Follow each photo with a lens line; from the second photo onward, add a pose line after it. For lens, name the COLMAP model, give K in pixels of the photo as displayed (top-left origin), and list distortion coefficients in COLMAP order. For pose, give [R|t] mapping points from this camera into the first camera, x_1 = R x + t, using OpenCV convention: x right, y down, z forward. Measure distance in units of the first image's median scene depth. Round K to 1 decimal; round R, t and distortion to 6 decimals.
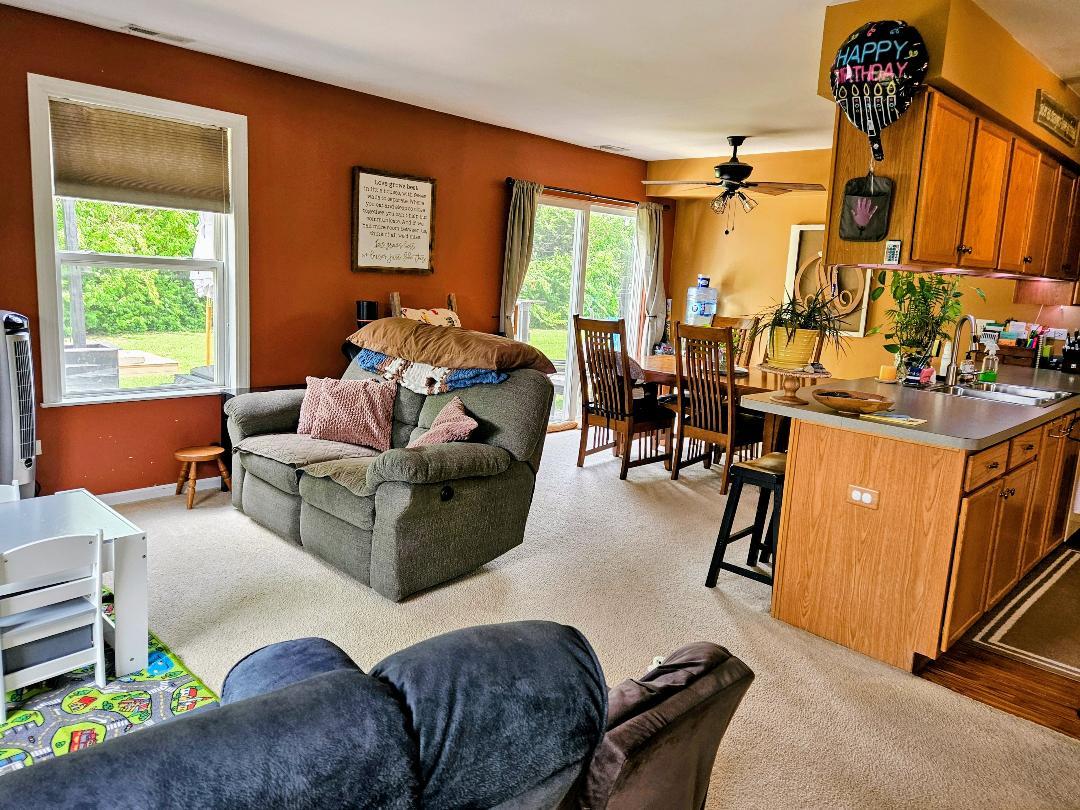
lens RADIAL K [[768.4, 0, 543.9], [0, 768.4, 395.5], [0, 0, 1]] dist [0.063398, -0.033731]
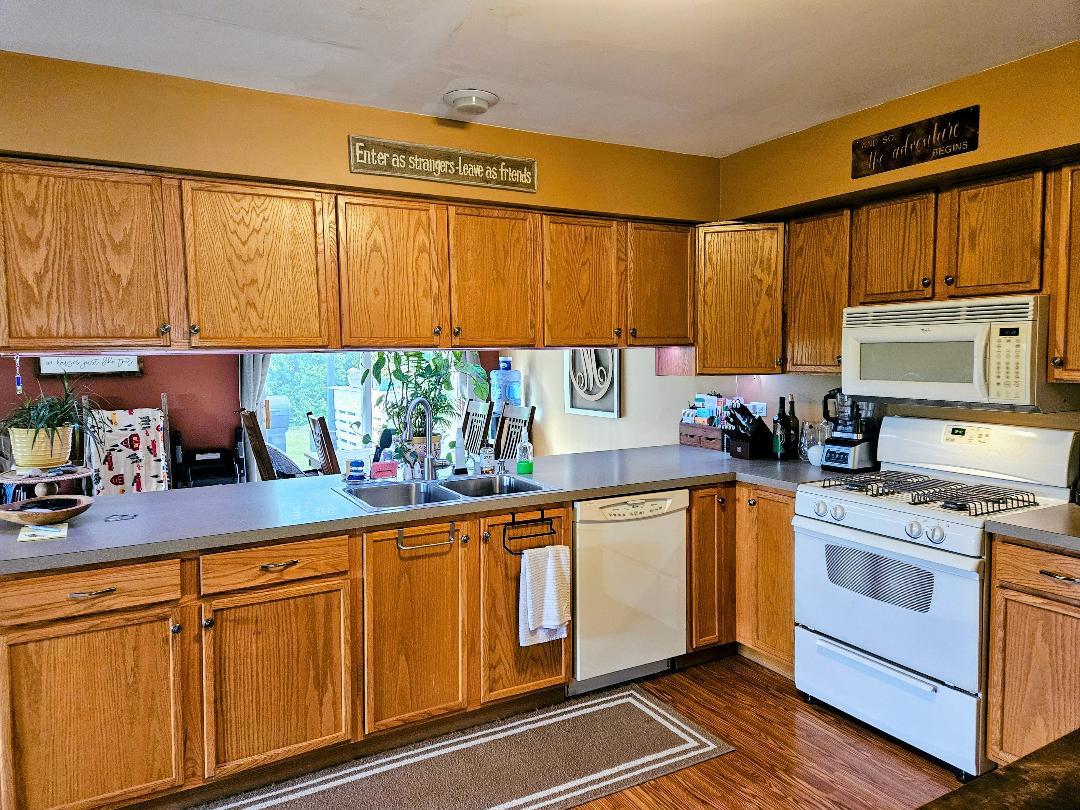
lens RADIAL K [[731.2, 0, 523.3], [0, 731.2, 403.3], [0, 0, 1]] dist [0.071988, -0.053887]
pose [[0.951545, -0.044430, -0.304282, 0.773658], [0.014089, 0.994767, -0.101194, -0.012787], [0.307186, 0.092004, 0.947192, 0.243140]]
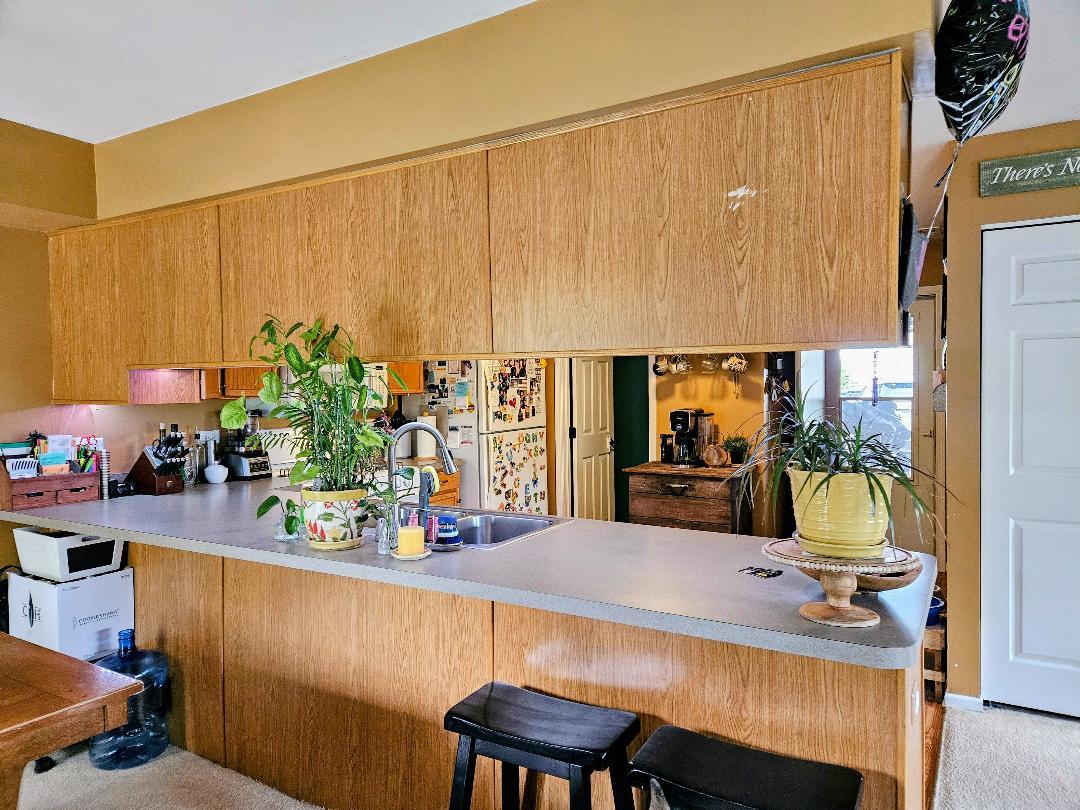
lens RADIAL K [[713.2, 0, 541.5], [0, 713.2, 402.3], [0, 0, 1]] dist [0.056505, -0.016532]
pose [[-0.220966, -0.075262, 0.972373, -0.057971], [0.159160, 0.980869, 0.112088, -0.147101], [-0.962207, 0.179531, -0.204760, 0.879380]]
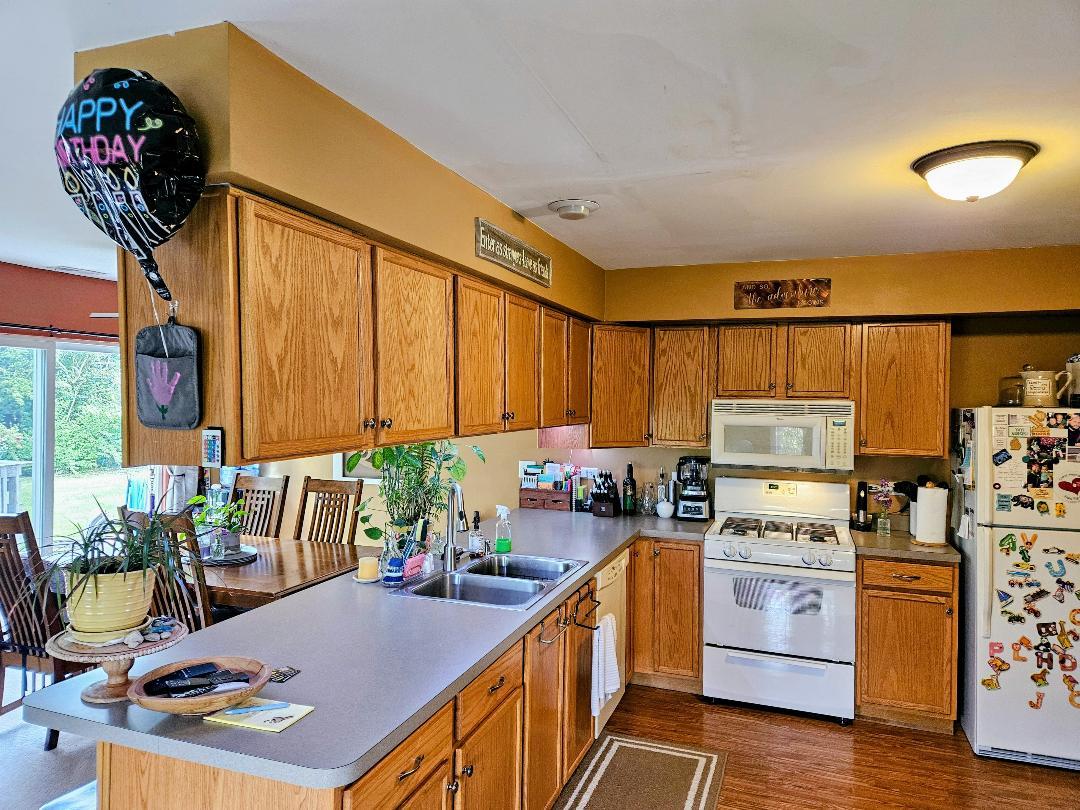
lens RADIAL K [[731.2, 0, 533.5], [0, 731.2, 407.6], [0, 0, 1]] dist [0.071988, -0.053887]
pose [[0.912757, -0.049868, 0.405447, 0.270984], [0.103653, 0.988311, -0.111791, -0.076419], [-0.395133, 0.144064, 0.907257, 0.231795]]
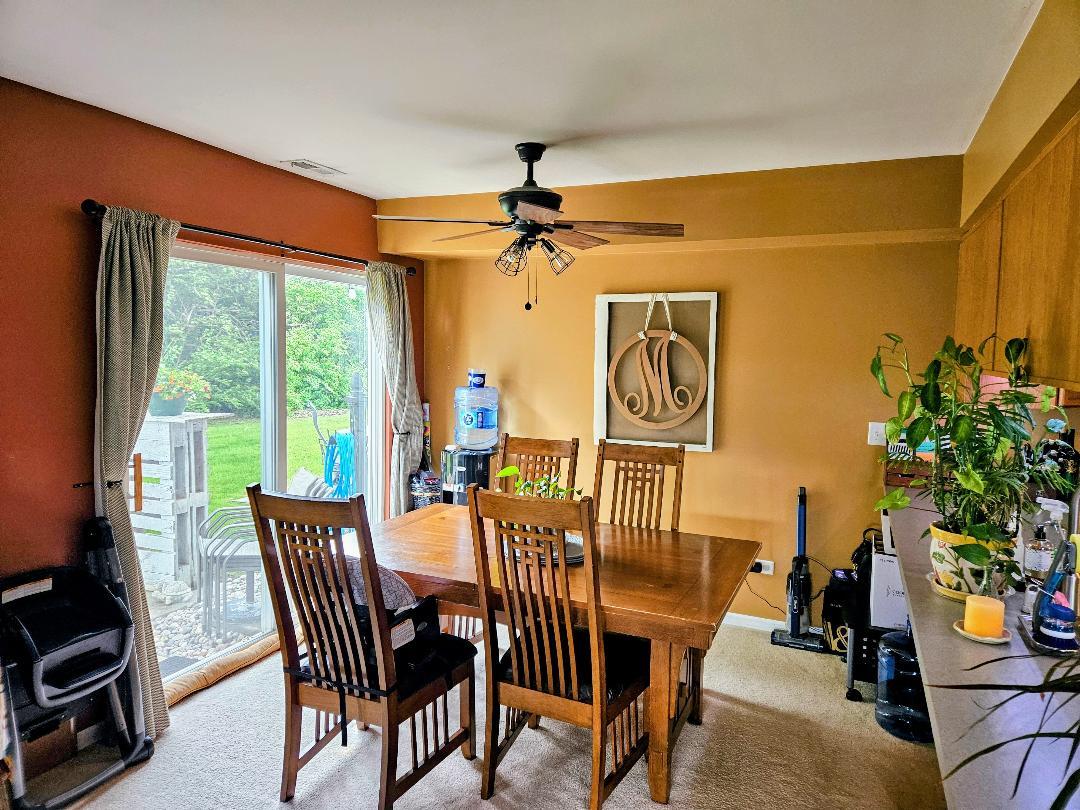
lens RADIAL K [[731.2, 0, 541.0], [0, 731.2, 404.7], [0, 0, 1]] dist [0.071988, -0.053887]
pose [[0.935193, -0.066228, 0.347890, 0.059152], [0.091918, 0.994085, -0.057848, -0.128734], [-0.342001, 0.086076, 0.935749, 0.598658]]
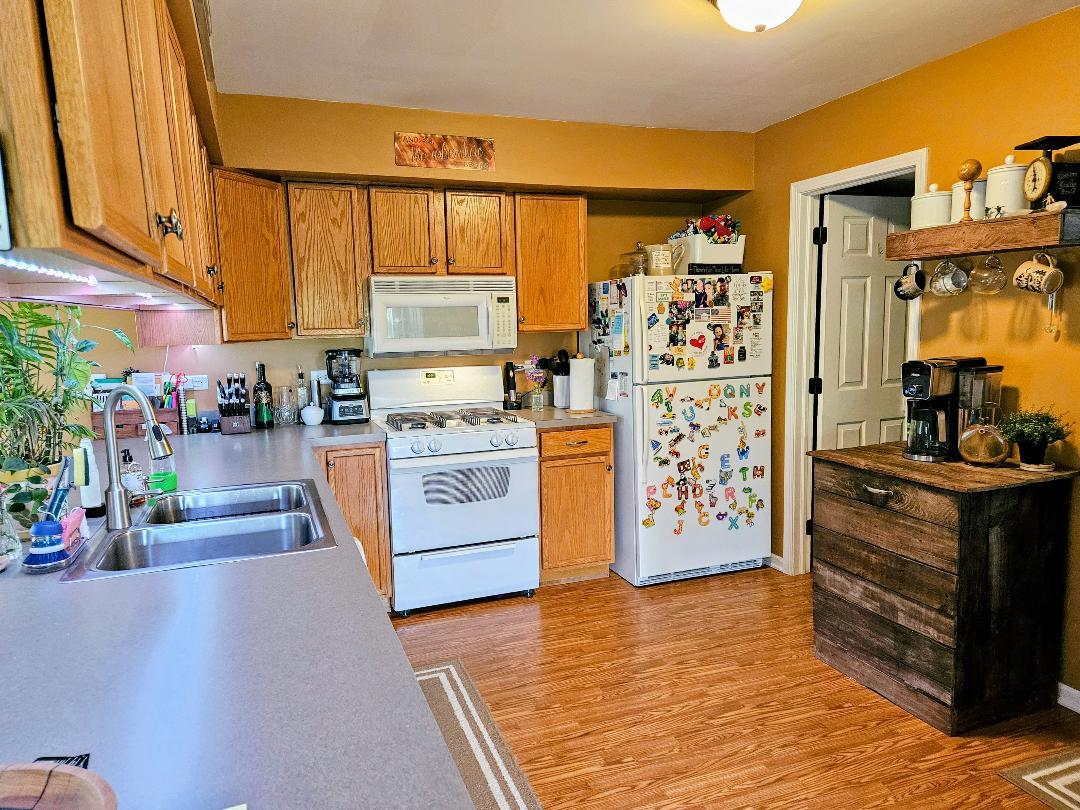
lens RADIAL K [[731.2, 0, 536.1], [0, 731.2, 415.7], [0, 0, 1]] dist [0.071988, -0.053887]
pose [[0.426570, -0.184129, 0.885514, 0.207115], [0.193938, 0.974907, 0.109293, -0.073774], [-0.883417, 0.125114, 0.451576, 0.490744]]
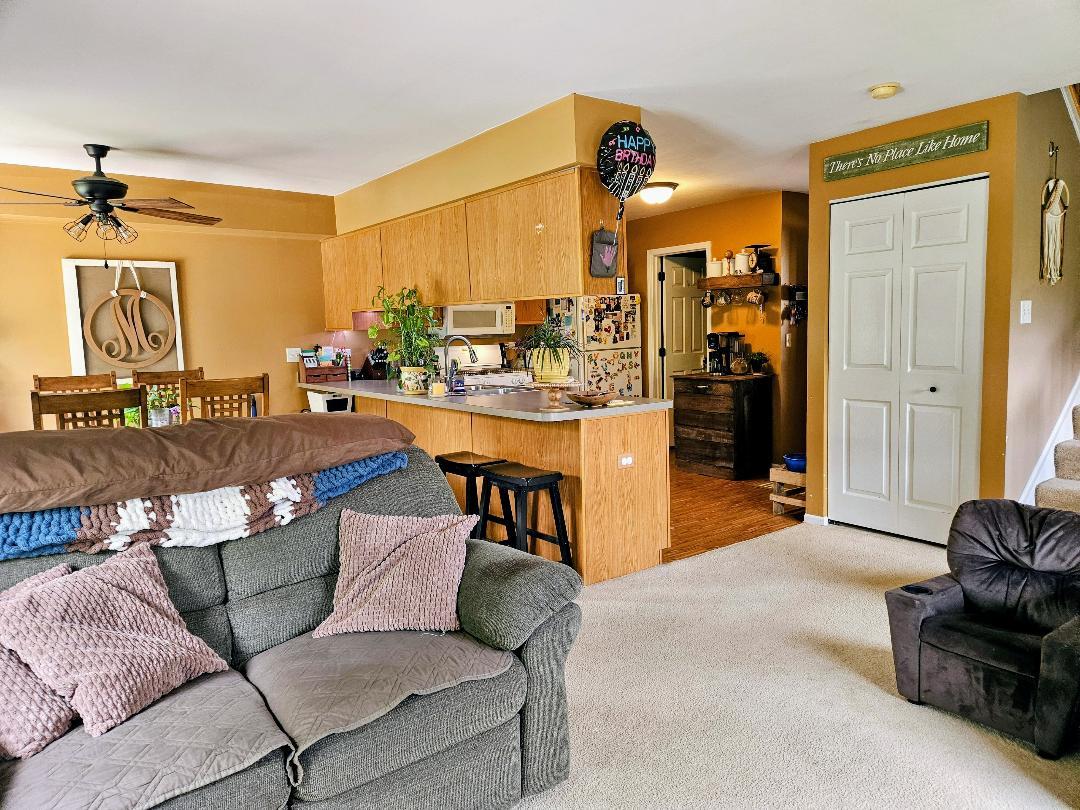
lens RADIAL K [[713.2, 0, 539.9], [0, 713.2, 398.9], [0, 0, 1]] dist [0.056505, -0.016532]
pose [[0.161426, -0.159094, 0.973977, -0.533013], [0.196858, 0.972277, 0.126189, -0.107382], [-0.967052, 0.171365, 0.188270, 0.569397]]
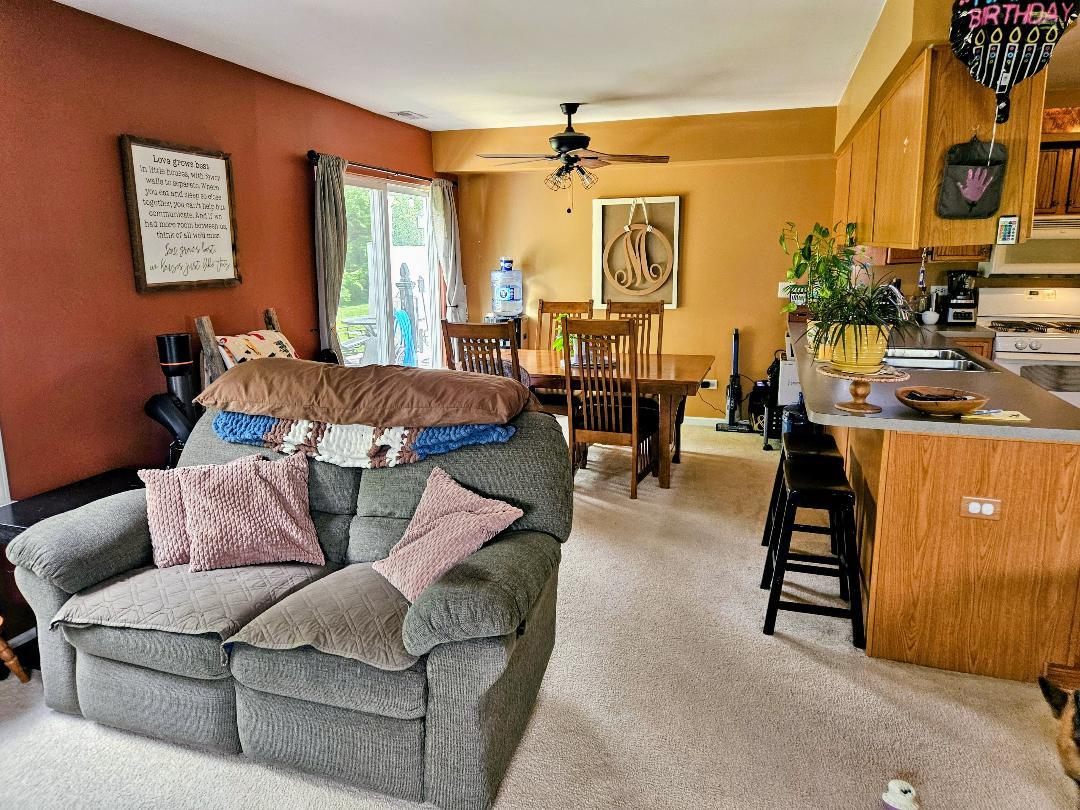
lens RADIAL K [[731.2, 0, 533.4], [0, 731.2, 392.9], [0, 0, 1]] dist [0.071988, -0.053887]
pose [[0.894241, -0.150326, 0.421587, -0.246022], [0.132573, 0.988605, 0.071303, -0.081740], [-0.427502, -0.007871, 0.903980, 0.288090]]
